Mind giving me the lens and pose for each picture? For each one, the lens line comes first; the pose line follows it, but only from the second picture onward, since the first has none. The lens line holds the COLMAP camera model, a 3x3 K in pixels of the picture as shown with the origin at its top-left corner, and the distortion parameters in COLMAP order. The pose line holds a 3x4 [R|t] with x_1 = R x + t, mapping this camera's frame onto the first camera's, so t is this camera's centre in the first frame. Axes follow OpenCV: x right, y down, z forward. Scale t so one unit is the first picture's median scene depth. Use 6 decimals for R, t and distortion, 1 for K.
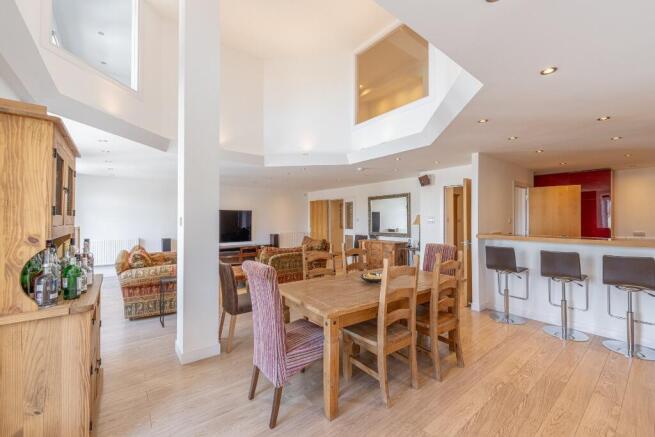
lens RADIAL K [[265.3, 0, 329.0], [0, 265.3, 217.4], [0, 0, 1]] dist [0.000869, -0.000137]
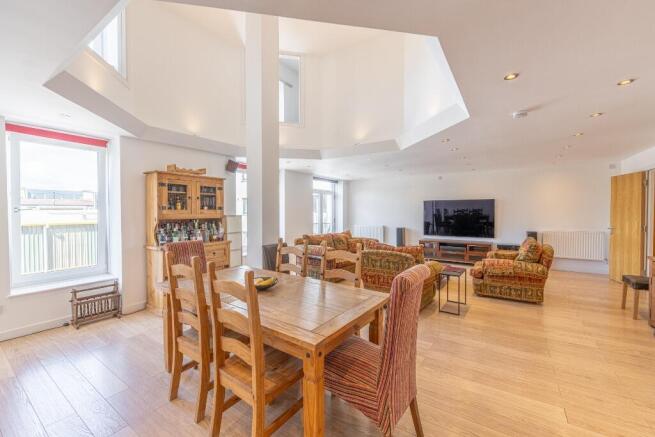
lens RADIAL K [[270.5, 0, 329.0], [0, 270.5, 216.5], [0, 0, 1]] dist [0.000969, 0.000251]
pose [[0.299433, 0.020361, -0.953900, 0.337779], [0.010627, 0.999639, 0.024673, 0.001102], [0.954058, -0.017524, 0.299108, 0.313945]]
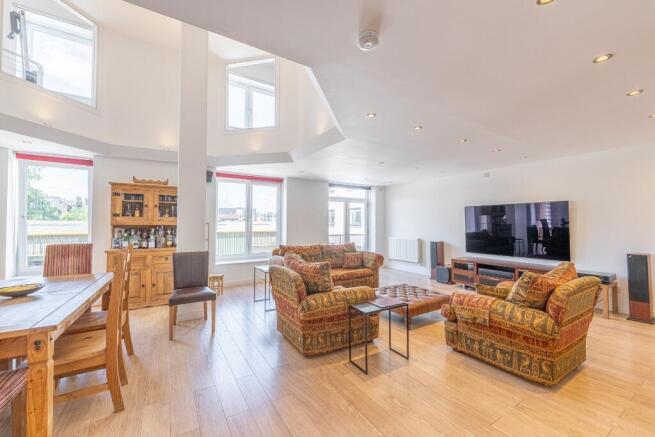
lens RADIAL K [[265.3, 0, 329.0], [0, 265.3, 217.4], [0, 0, 1]] dist [0.000869, -0.000137]
pose [[-0.114024, -0.022306, -0.993228, 0.272342], [0.008895, 0.999685, -0.023473, 0.014794], [0.993438, -0.011511, -0.113790, 0.636715]]
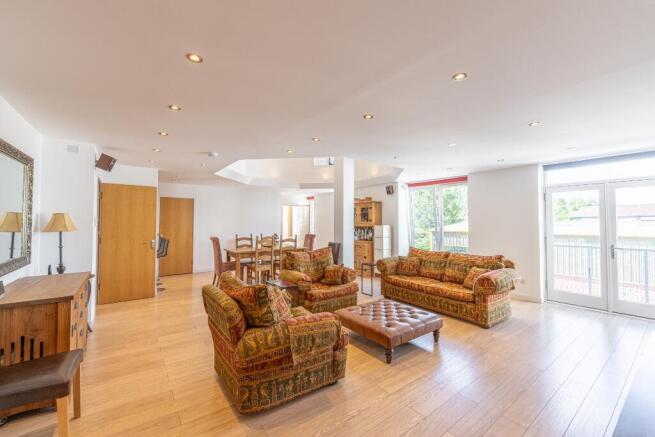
lens RADIAL K [[265.3, 0, 329.0], [0, 265.3, 217.4], [0, 0, 1]] dist [0.000869, -0.000137]
pose [[-0.999793, -0.001205, 0.020286, -0.127337], [-0.001792, 0.999580, -0.028928, 0.010382], [-0.020243, -0.028959, -0.999376, 1.101348]]
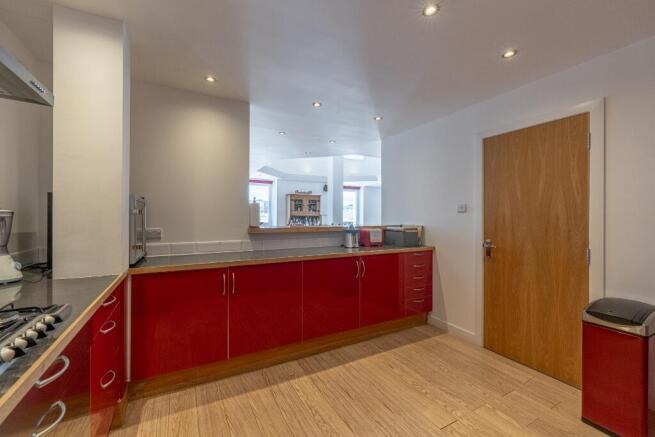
lens RADIAL K [[270.5, 0, 329.0], [0, 270.5, 216.5], [0, 0, 1]] dist [0.000969, 0.000251]
pose [[-0.173201, 0.001870, -0.984885, 0.778275], [0.004087, 0.999991, 0.001180, 0.016486], [0.984878, -0.003821, -0.173207, 0.489685]]
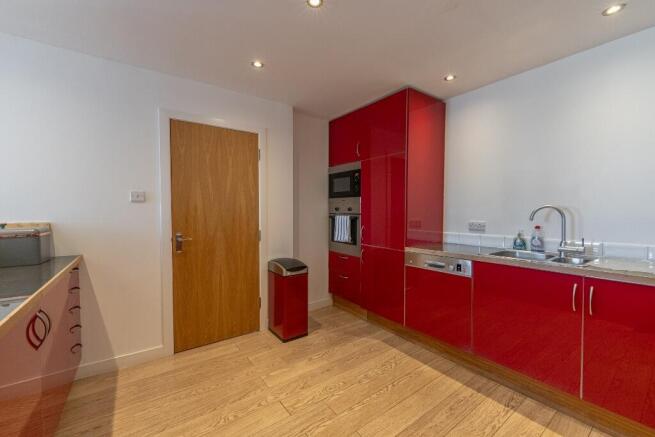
lens RADIAL K [[265.3, 0, 329.0], [0, 265.3, 217.4], [0, 0, 1]] dist [0.000869, -0.000137]
pose [[0.998595, 0.000560, -0.052992, 0.608775], [0.001127, 0.999494, 0.031801, 0.019432], [0.052983, -0.031816, 0.998088, 0.344893]]
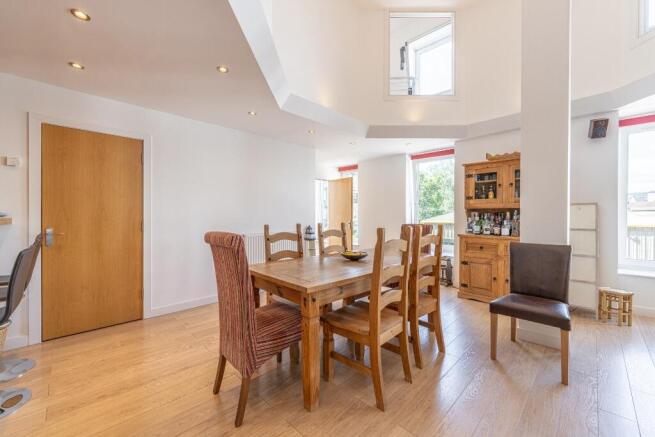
lens RADIAL K [[265.3, 0, 329.0], [0, 265.3, 217.4], [0, 0, 1]] dist [0.000869, -0.000137]
pose [[-0.993604, 0.001464, -0.112915, 0.125759], [0.001796, 0.999994, -0.002840, 0.030673], [0.112910, -0.003024, -0.993601, 0.624458]]
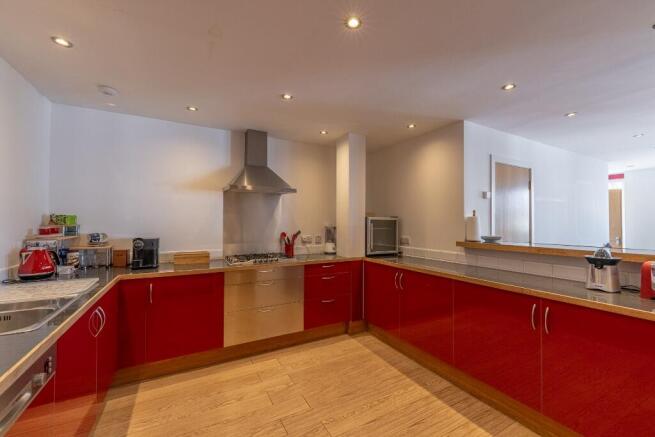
lens RADIAL K [[270.5, 0, 329.0], [0, 270.5, 216.5], [0, 0, 1]] dist [0.000969, 0.000251]
pose [[-0.984891, 0.003110, 0.173145, 0.574616], [-0.001956, 0.999575, -0.029083, 0.009687], [-0.173162, -0.028982, -0.984467, 0.698328]]
